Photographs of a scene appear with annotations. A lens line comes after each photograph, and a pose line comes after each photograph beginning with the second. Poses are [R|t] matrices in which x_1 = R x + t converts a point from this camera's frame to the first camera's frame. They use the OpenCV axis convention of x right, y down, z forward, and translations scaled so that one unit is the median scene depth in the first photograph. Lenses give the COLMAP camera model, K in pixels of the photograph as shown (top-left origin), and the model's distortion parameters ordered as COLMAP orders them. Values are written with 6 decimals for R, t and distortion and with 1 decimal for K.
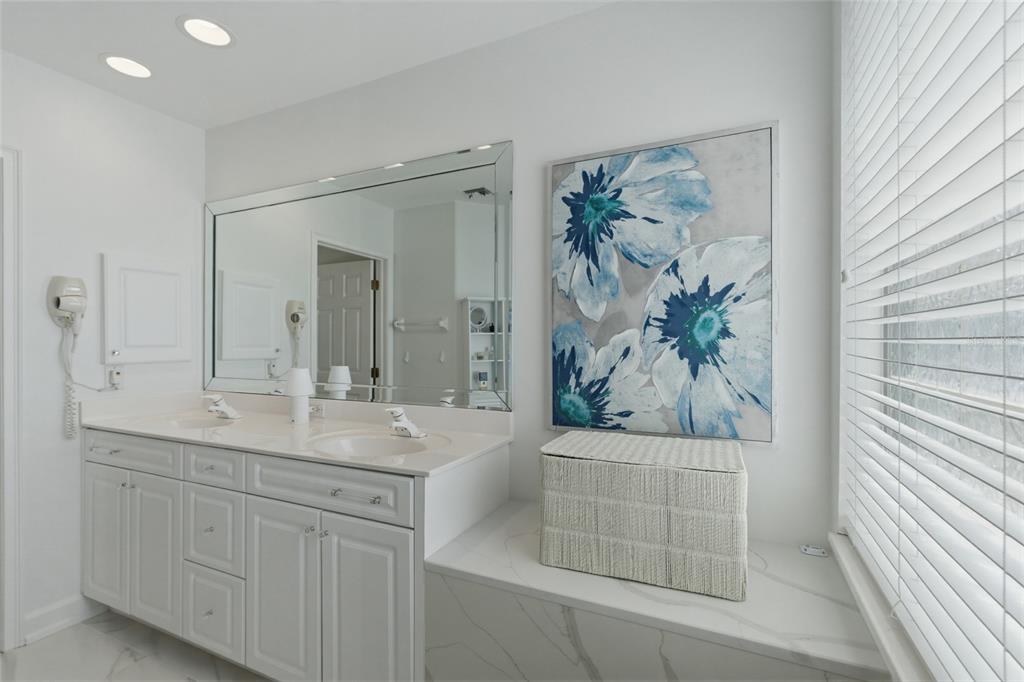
lens RADIAL K [[470.7, 0, 512.5], [0, 470.7, 343.8], [0, 0, 1]] dist [-0.010387, 0.006457]
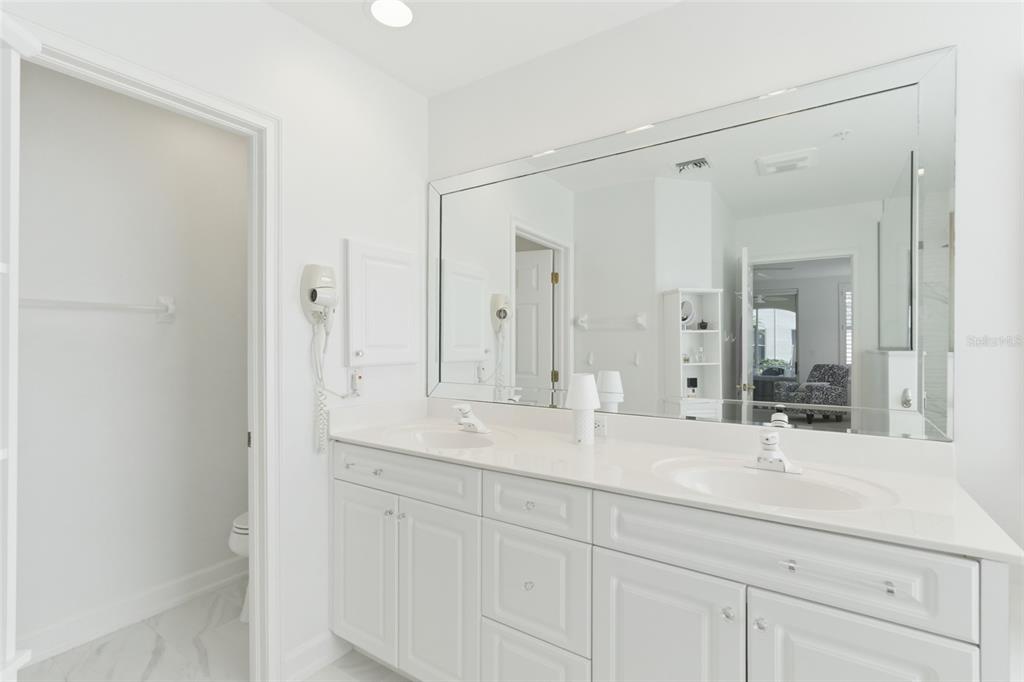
lens RADIAL K [[470.7, 0, 512.0], [0, 470.7, 346.1], [0, 0, 1]] dist [-0.010387, 0.006457]
pose [[0.988871, 0.001865, -0.148765, -0.442556], [-0.000984, 0.999982, 0.005994, -0.000101], [0.148773, -0.005781, 0.988854, 0.187410]]
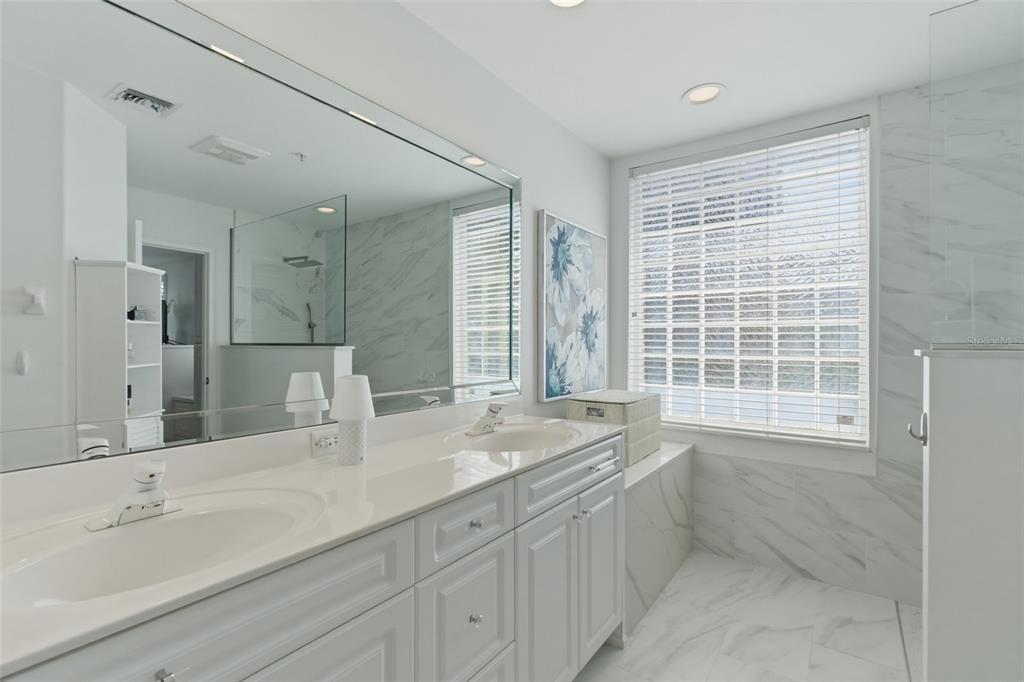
lens RADIAL K [[470.7, 0, 507.9], [0, 470.7, 341.2], [0, 0, 1]] dist [-0.010387, 0.006457]
pose [[0.182422, 0.007215, 0.983194, -1.015583], [-0.007423, 0.999955, -0.005961, 0.008542], [-0.983192, -0.006211, 0.182467, 0.659168]]
